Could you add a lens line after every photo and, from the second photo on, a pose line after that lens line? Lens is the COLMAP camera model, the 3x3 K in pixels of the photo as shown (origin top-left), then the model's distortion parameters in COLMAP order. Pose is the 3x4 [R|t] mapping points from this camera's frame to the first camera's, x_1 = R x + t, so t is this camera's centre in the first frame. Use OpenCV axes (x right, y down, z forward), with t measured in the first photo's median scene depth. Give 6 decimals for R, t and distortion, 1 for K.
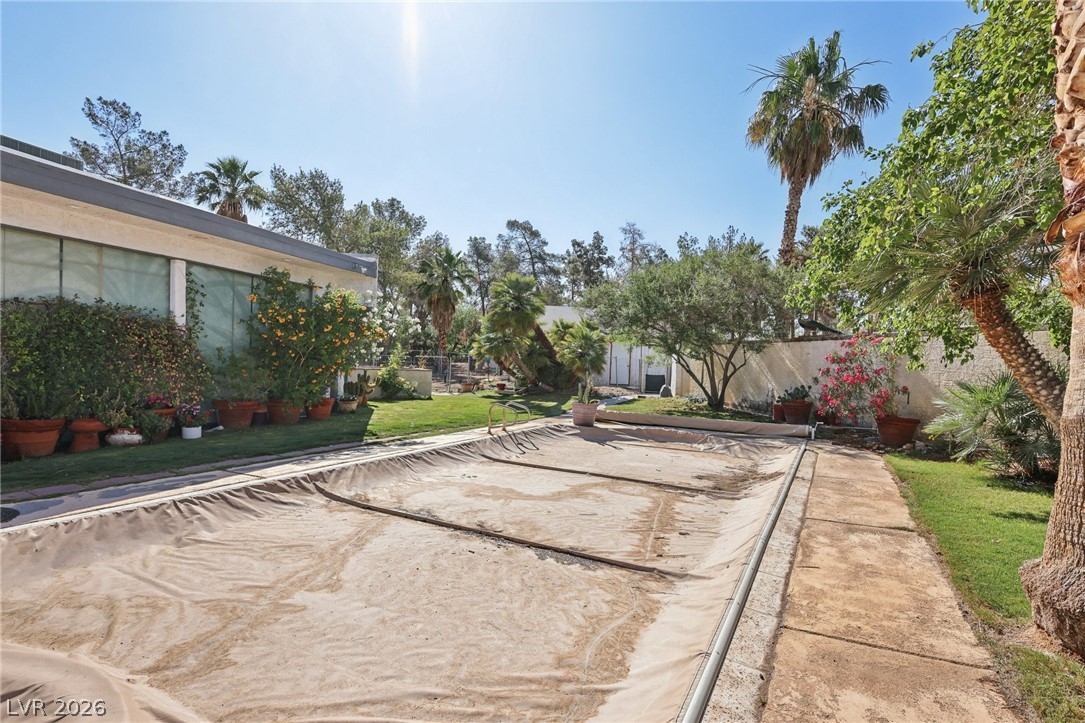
lens RADIAL K [[507.5, 0, 535.0], [0, 507.5, 362.4], [0, 0, 1]] dist [-0.002704, 0.000305]
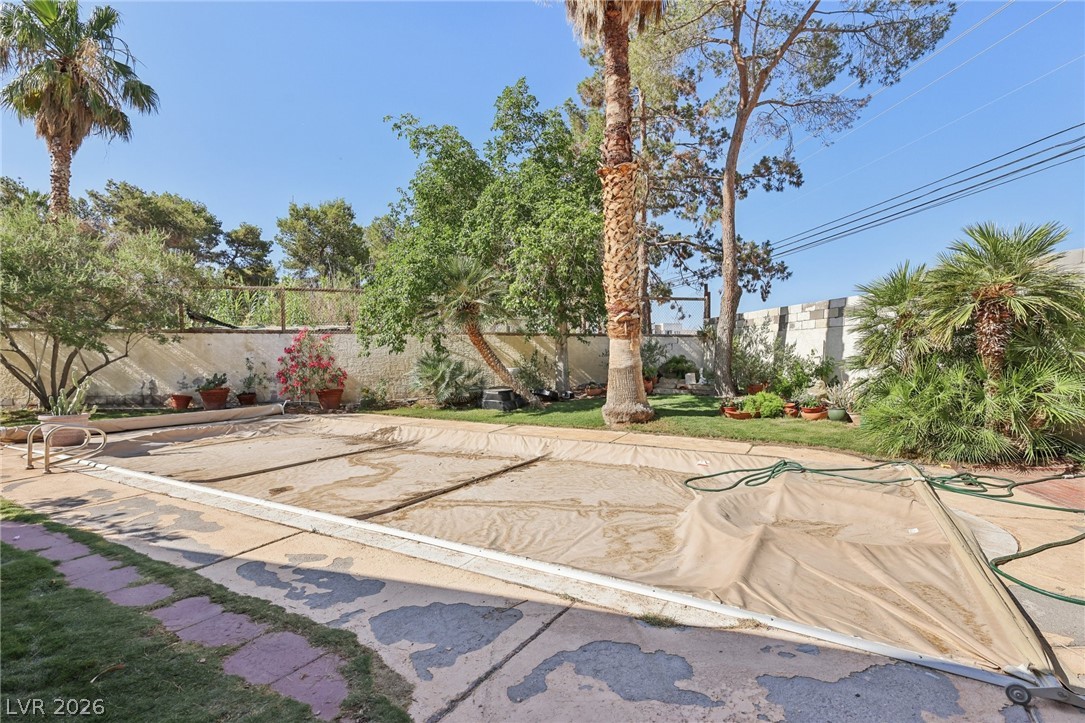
lens RADIAL K [[507.5, 0, 538.0], [0, 507.5, 359.9], [0, 0, 1]] dist [-0.002704, 0.000305]
pose [[0.025121, -0.028166, 0.999288, -1.357059], [0.004559, 0.999596, 0.028060, -0.030856], [-0.999674, 0.003851, 0.025239, 0.727307]]
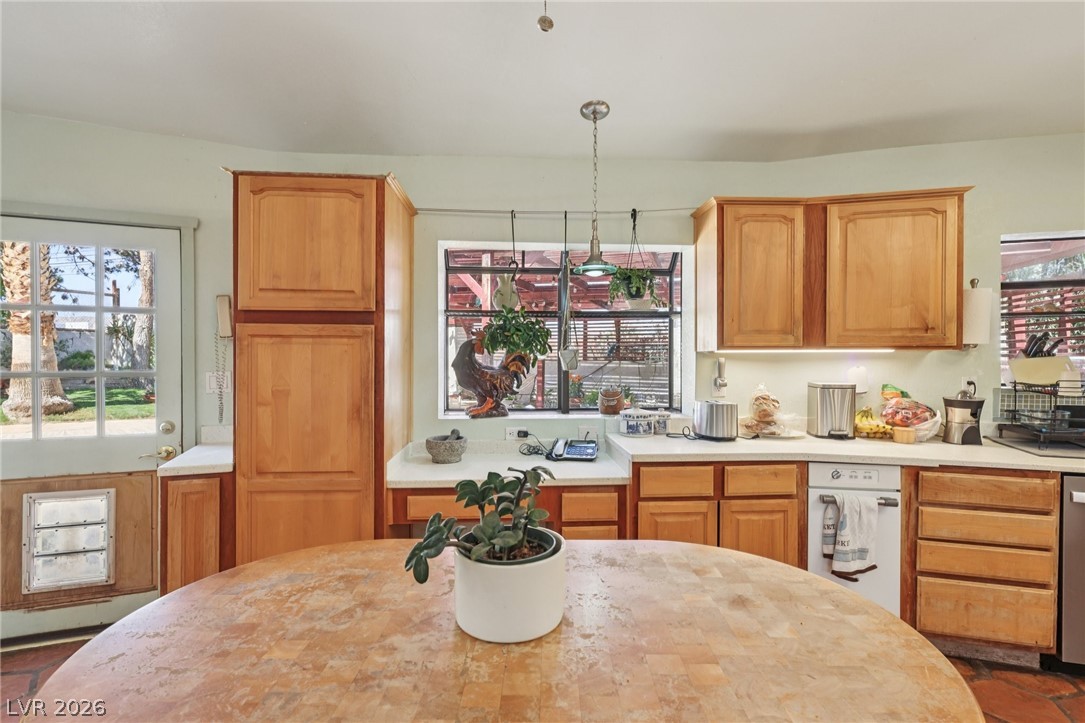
lens RADIAL K [[507.5, 0, 543.5], [0, 507.5, 354.6], [0, 0, 1]] dist [-0.002704, 0.000305]
pose [[-0.865581, -0.034781, 0.499560, -1.949779], [-0.021930, 0.999261, 0.031573, -0.071410], [-0.500289, 0.016374, -0.865704, 1.062933]]
